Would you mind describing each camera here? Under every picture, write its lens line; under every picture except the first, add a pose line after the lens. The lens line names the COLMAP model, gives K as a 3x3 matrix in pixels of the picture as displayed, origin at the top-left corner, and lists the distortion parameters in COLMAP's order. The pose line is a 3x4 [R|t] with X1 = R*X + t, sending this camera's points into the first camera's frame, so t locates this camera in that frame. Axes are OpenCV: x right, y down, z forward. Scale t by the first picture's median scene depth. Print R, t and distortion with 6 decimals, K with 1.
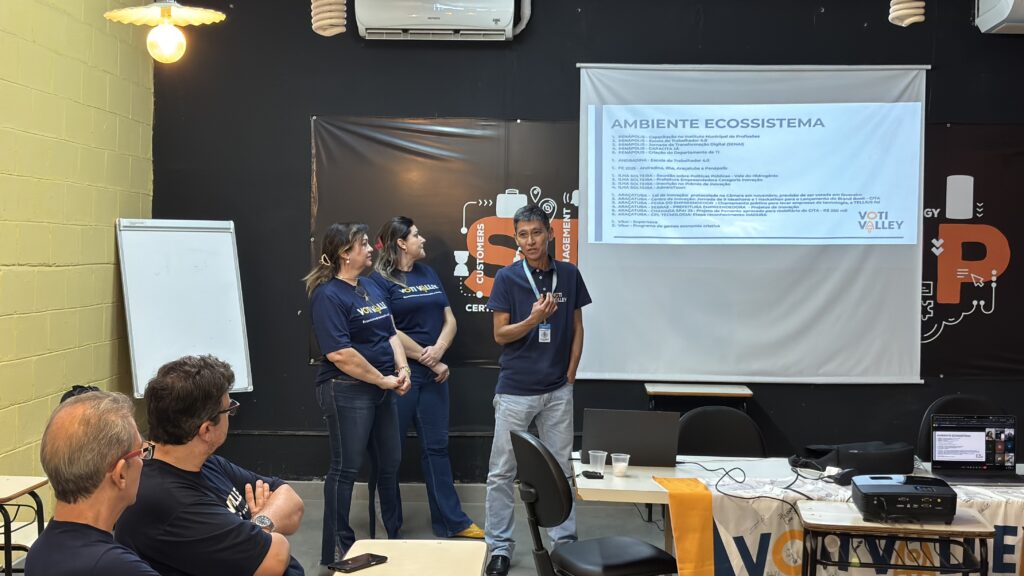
lens RADIAL K [[1440.2, 0, 512.0], [0, 1440.2, 288.0], [0, 0, 1]] dist [0.172609, -0.069719]
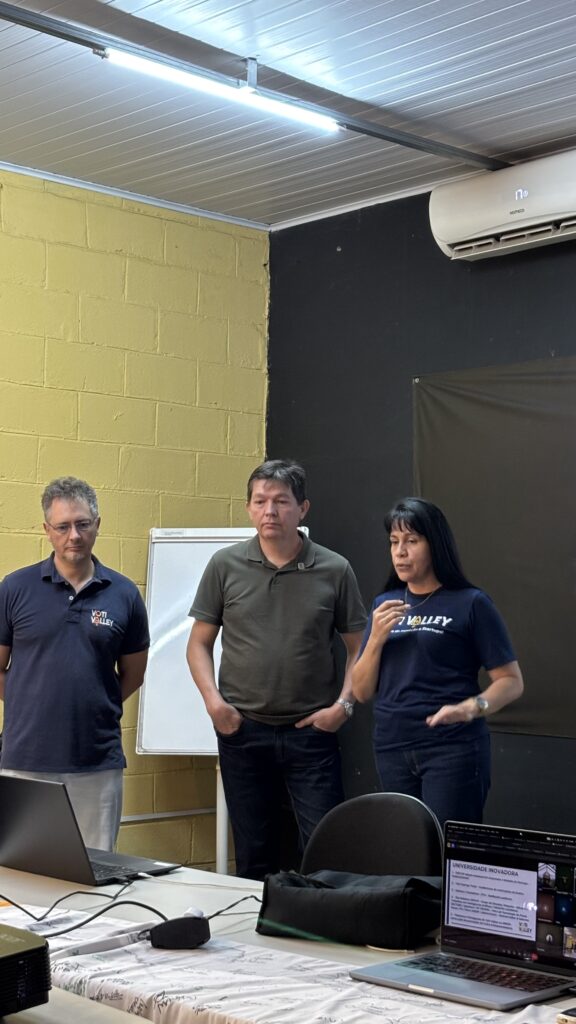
lens RADIAL K [[1646.3, 0, 288.0], [0, 1646.3, 512.0], [0, 0, 1]] dist [0.025619, 0.023409]
pose [[0.687437, -0.058634, -0.723873, 0.408294], [-0.016822, 0.995183, -0.096586, 0.027533], [0.726049, 0.078574, 0.683139, 0.402358]]
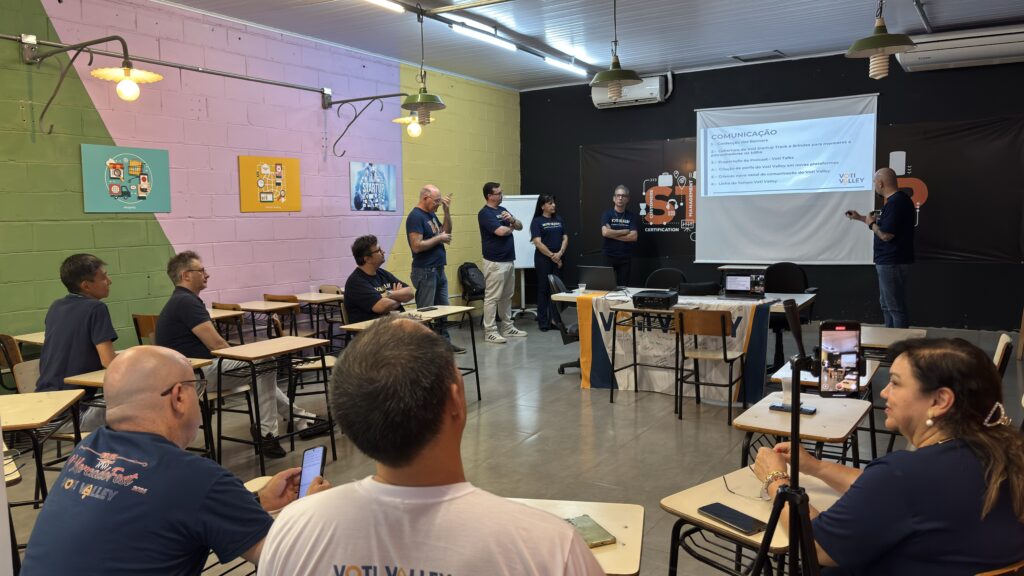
lens RADIAL K [[781.7, 0, 512.0], [0, 781.7, 288.0], [0, 0, 1]] dist [0.001111, -0.000556]
pose [[0.854052, 0.016311, -0.519932, 0.405562], [0.018219, 0.997957, 0.061234, 0.025331], [0.519869, -0.061769, 0.852010, -0.099230]]
